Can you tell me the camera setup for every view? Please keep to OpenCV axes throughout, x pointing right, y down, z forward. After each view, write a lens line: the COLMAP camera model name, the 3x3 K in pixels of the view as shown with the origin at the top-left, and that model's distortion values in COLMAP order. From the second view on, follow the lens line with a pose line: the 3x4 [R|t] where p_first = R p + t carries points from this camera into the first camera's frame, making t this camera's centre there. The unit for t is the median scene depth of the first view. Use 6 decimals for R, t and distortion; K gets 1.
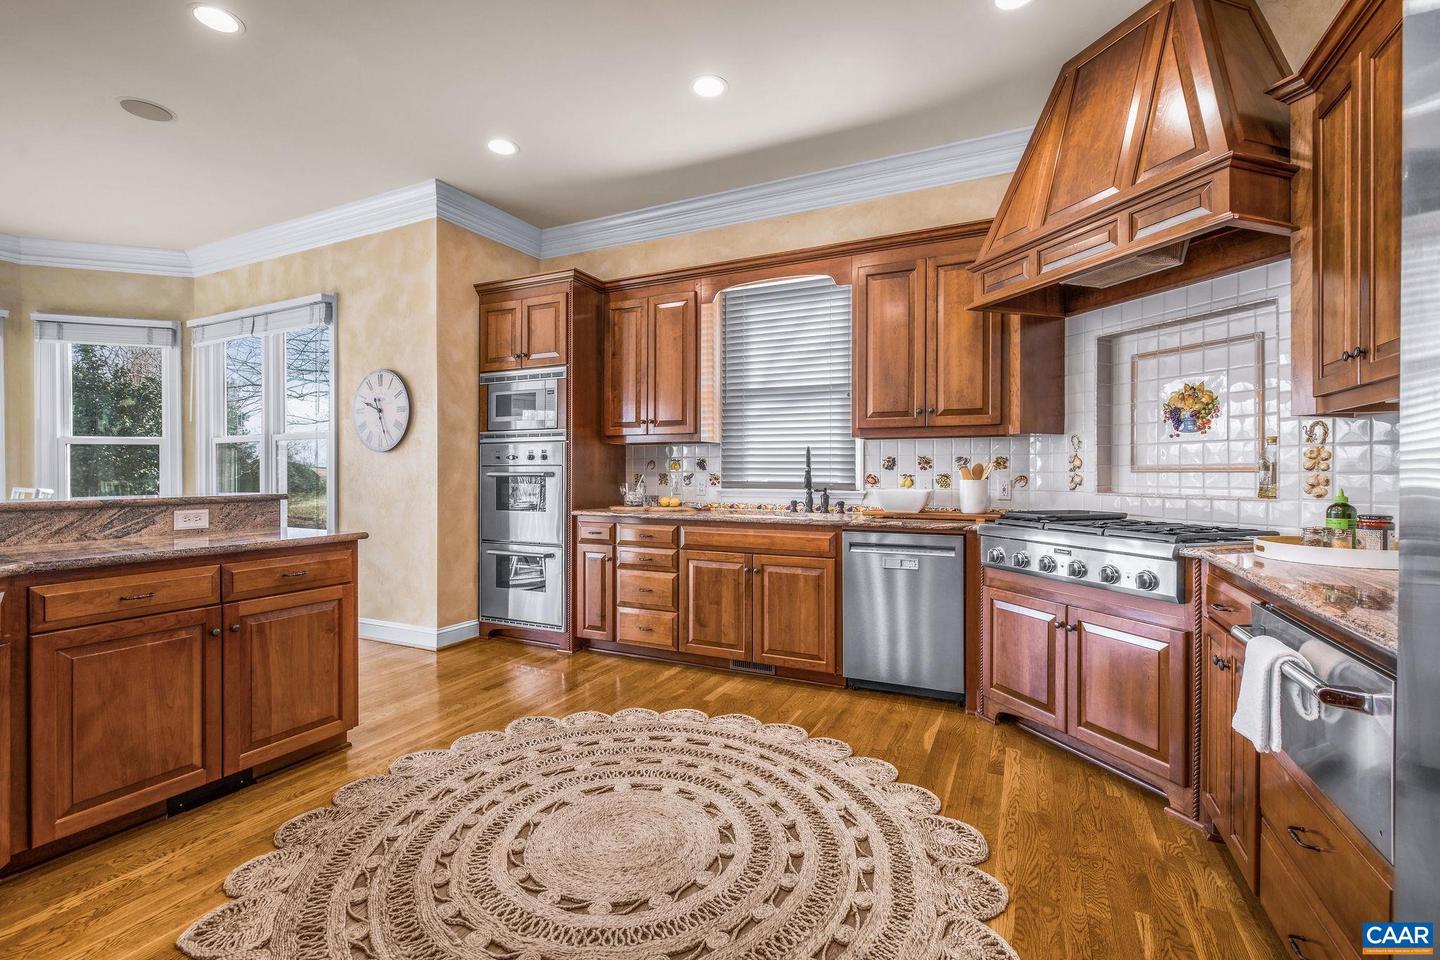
lens RADIAL K [[649.2, 0, 708.6], [0, 649.2, 476.2], [0, 0, 1]] dist [0.001982, -0.000124]
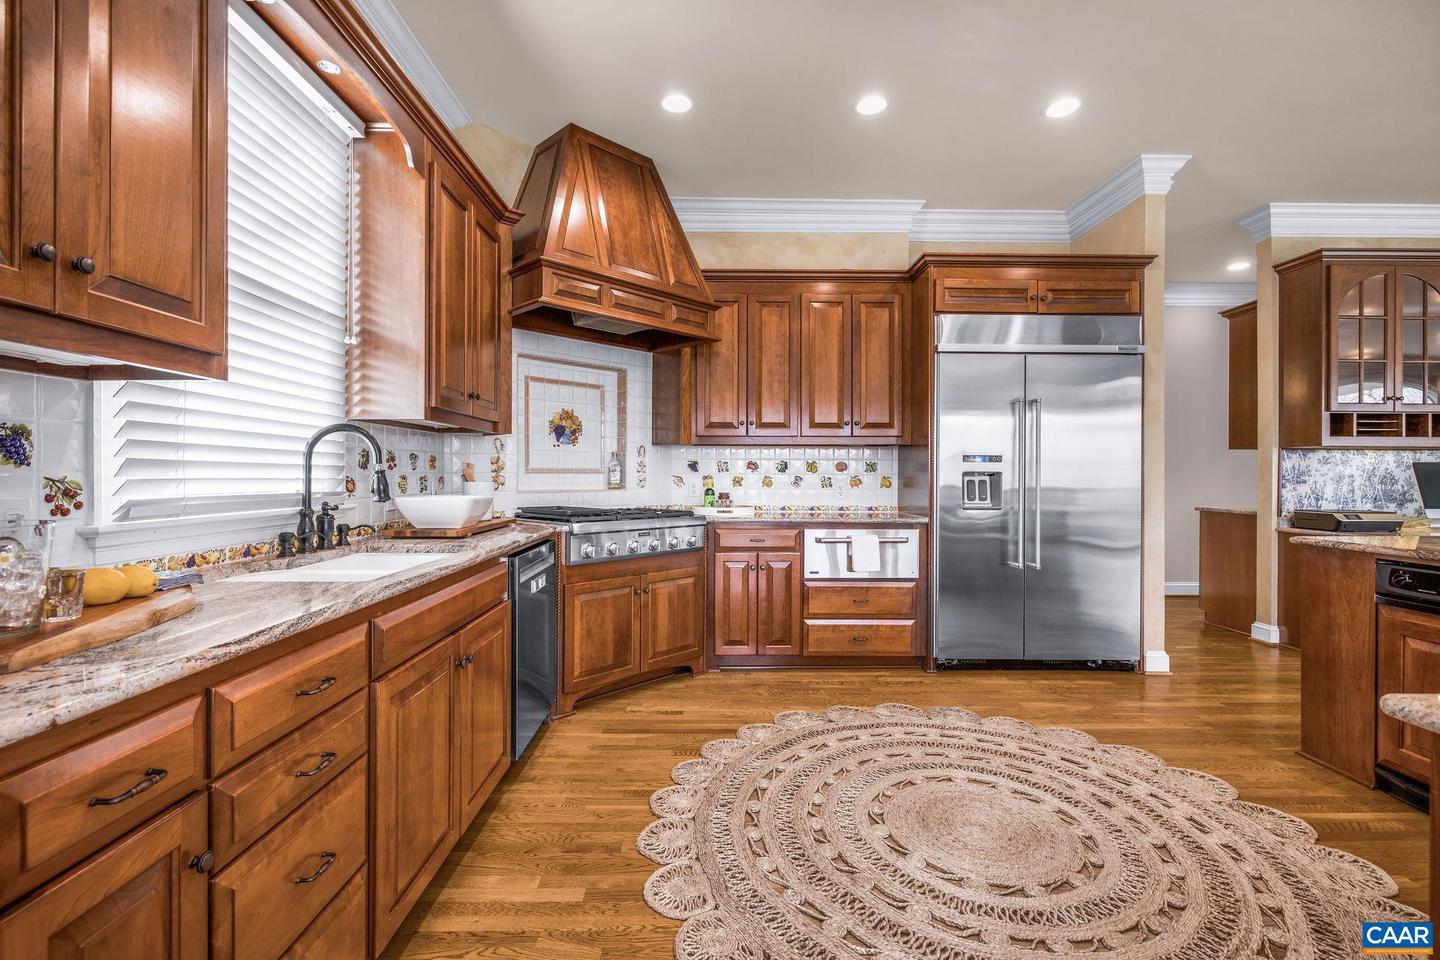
lens RADIAL K [[649.2, 0, 716.2], [0, 649.2, 474.9], [0, 0, 1]] dist [0.001982, -0.000124]
pose [[-0.464783, -0.003435, 0.885418, -0.592506], [0.001623, 0.999987, 0.004732, -0.008015], [-0.885423, 0.003636, -0.464772, 1.285825]]
